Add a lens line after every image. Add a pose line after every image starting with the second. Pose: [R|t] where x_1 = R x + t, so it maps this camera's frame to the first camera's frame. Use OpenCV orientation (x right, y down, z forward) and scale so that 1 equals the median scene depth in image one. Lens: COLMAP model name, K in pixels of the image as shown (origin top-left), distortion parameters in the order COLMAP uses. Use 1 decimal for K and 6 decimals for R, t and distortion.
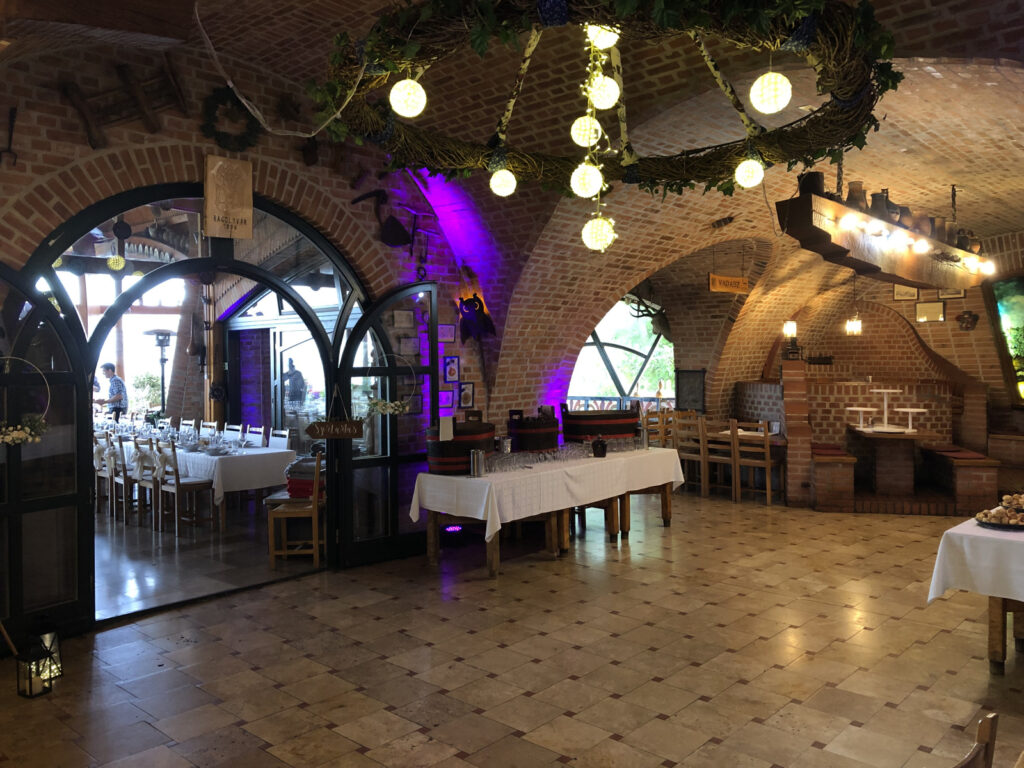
lens RADIAL K [[828.9, 0, 519.1], [0, 828.9, 386.1], [0, 0, 1]] dist [0.008339, 0.028864]
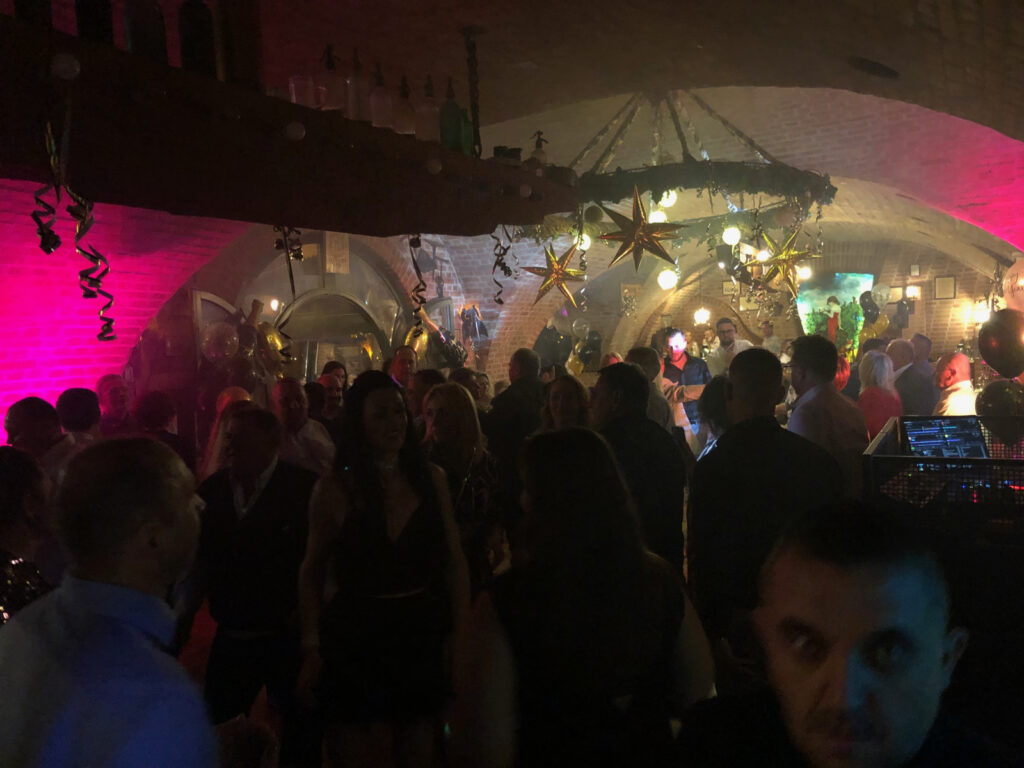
lens RADIAL K [[828.9, 0, 510.4], [0, 828.9, 384.5], [0, 0, 1]] dist [0.008339, 0.028864]
pose [[0.965409, -0.055867, 0.254684, -0.360480], [0.052698, 0.998425, 0.019257, -0.008335], [-0.255359, -0.005170, 0.966833, -0.304622]]
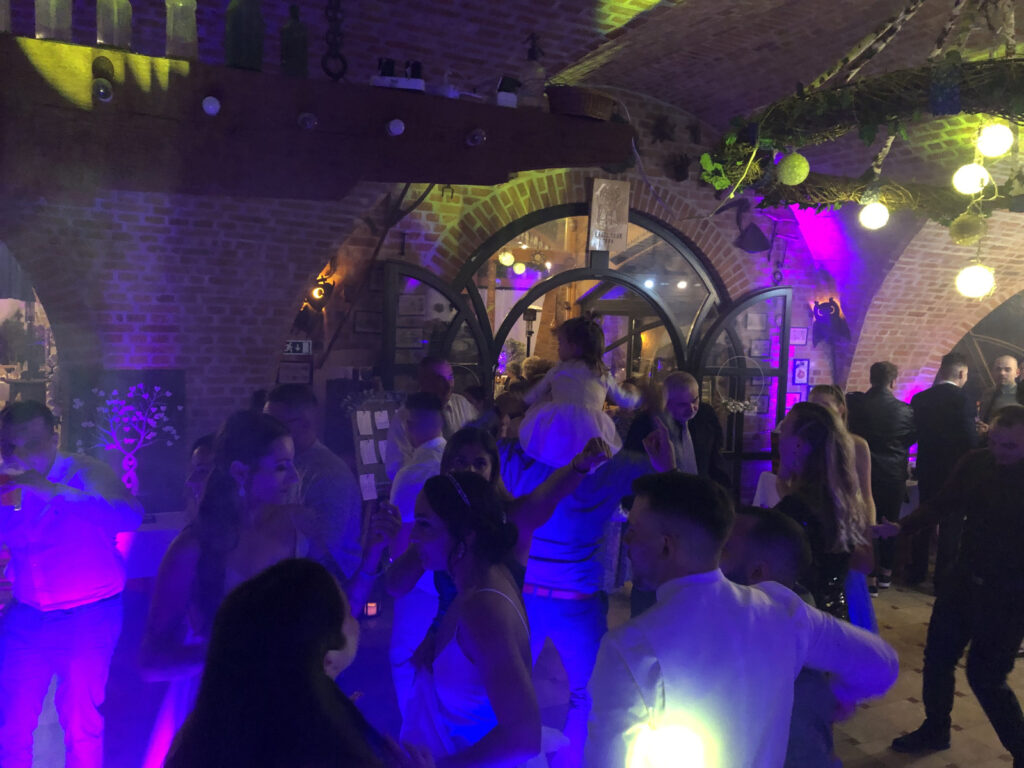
lens RADIAL K [[828.9, 0, 516.4], [0, 828.9, 375.2], [0, 0, 1]] dist [0.008339, 0.028864]
pose [[0.919822, 0.073606, -0.385368, -0.010017], [-0.061362, 0.997146, 0.043993, -0.041838], [0.387507, -0.016819, 0.921714, -0.081292]]
